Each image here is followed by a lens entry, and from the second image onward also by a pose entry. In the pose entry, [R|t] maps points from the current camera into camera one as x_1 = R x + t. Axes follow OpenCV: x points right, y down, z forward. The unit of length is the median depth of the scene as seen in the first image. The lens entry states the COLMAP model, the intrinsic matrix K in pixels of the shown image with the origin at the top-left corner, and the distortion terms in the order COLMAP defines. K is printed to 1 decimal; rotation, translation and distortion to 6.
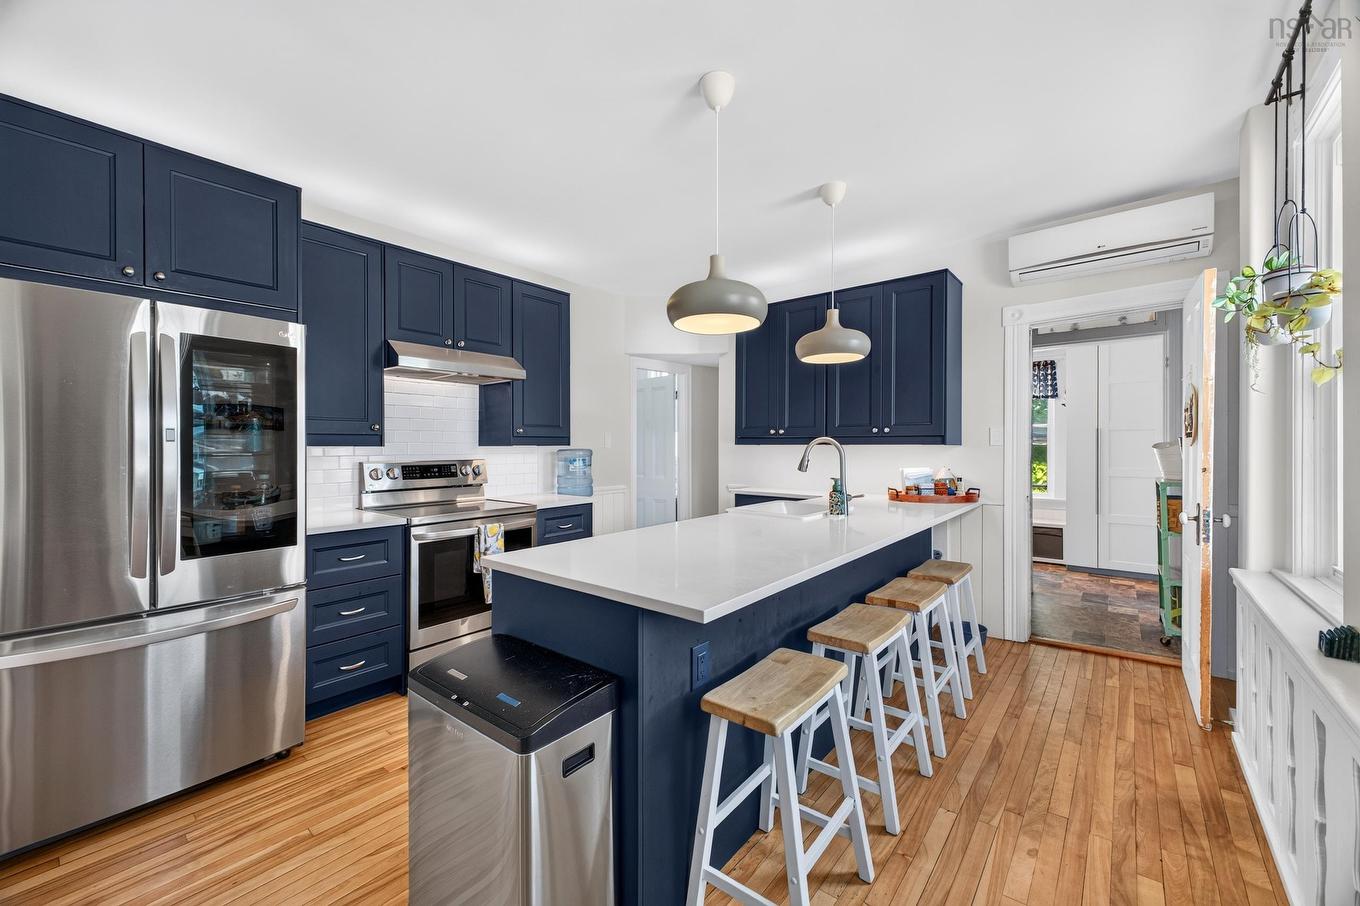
lens RADIAL K [[534.5, 0, 682.6], [0, 534.5, 445.4], [0, 0, 1]] dist [0.004778, -0.000563]
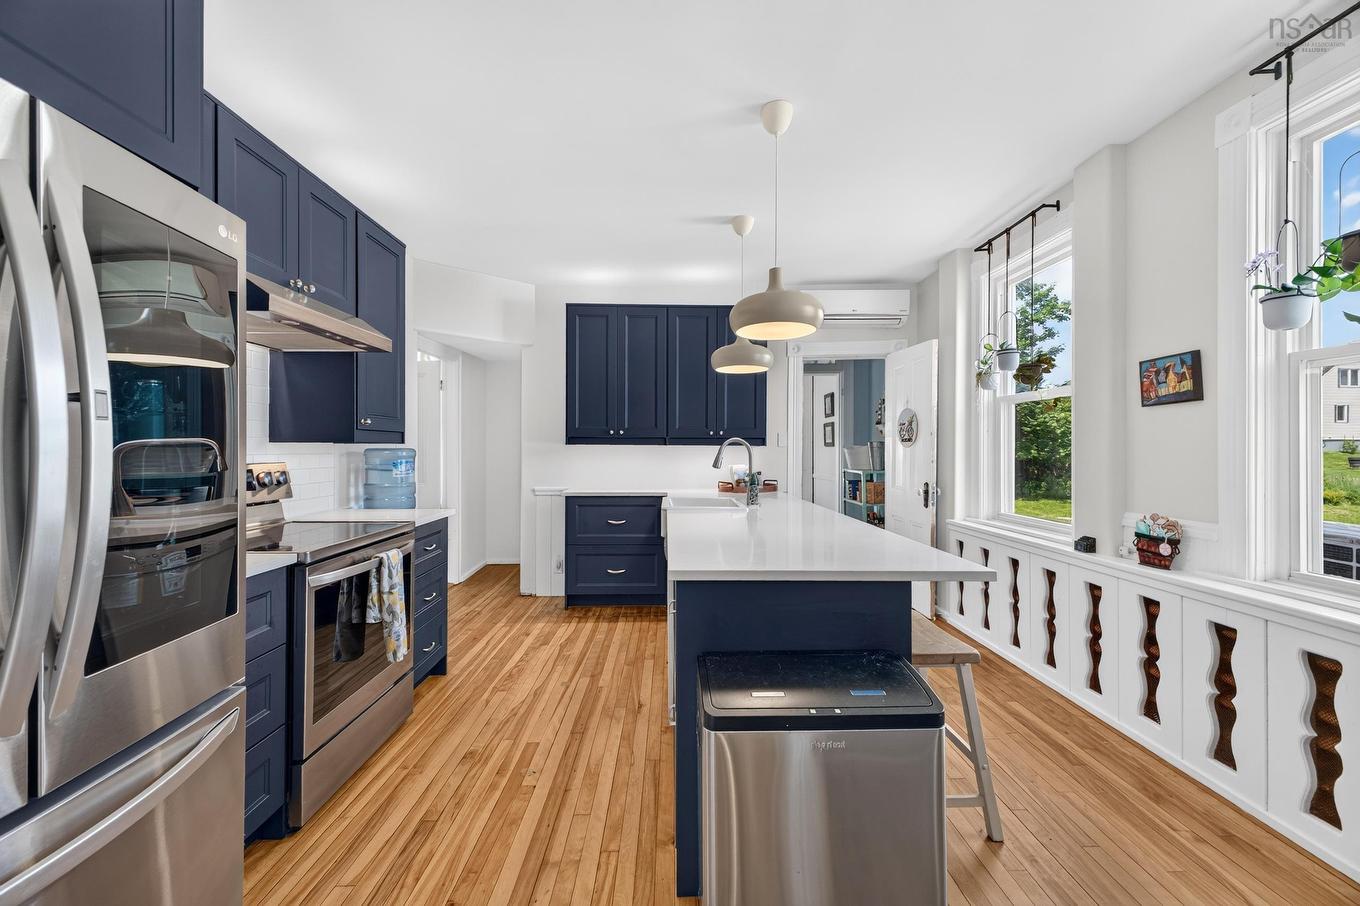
lens RADIAL K [[535.7, 0, 680.0], [0, 535.7, 453.0], [0, 0, 1]] dist [0.030920, -0.015331]
pose [[0.758666, -0.001213, 0.651479, -0.502489], [-0.007846, 0.999909, 0.010999, 0.002562], [-0.651433, -0.013456, 0.758587, 0.183974]]
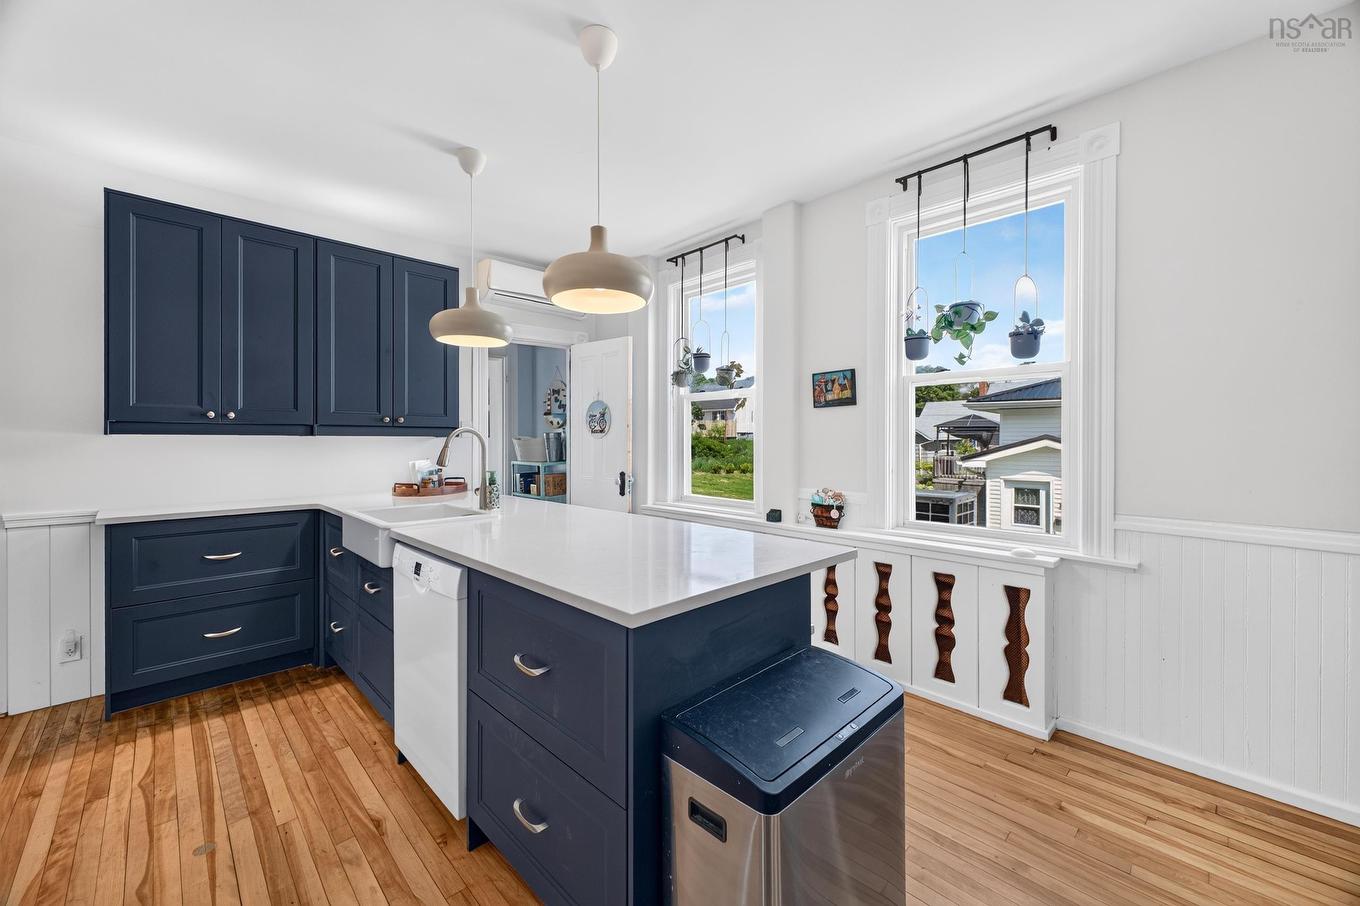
lens RADIAL K [[534.5, 0, 682.6], [0, 534.5, 445.4], [0, 0, 1]] dist [0.004778, -0.000563]
pose [[0.103126, -0.009749, 0.994621, -0.525526], [-0.005513, 0.999931, 0.010373, 0.001798], [-0.994653, -0.006553, 0.103065, 0.476258]]
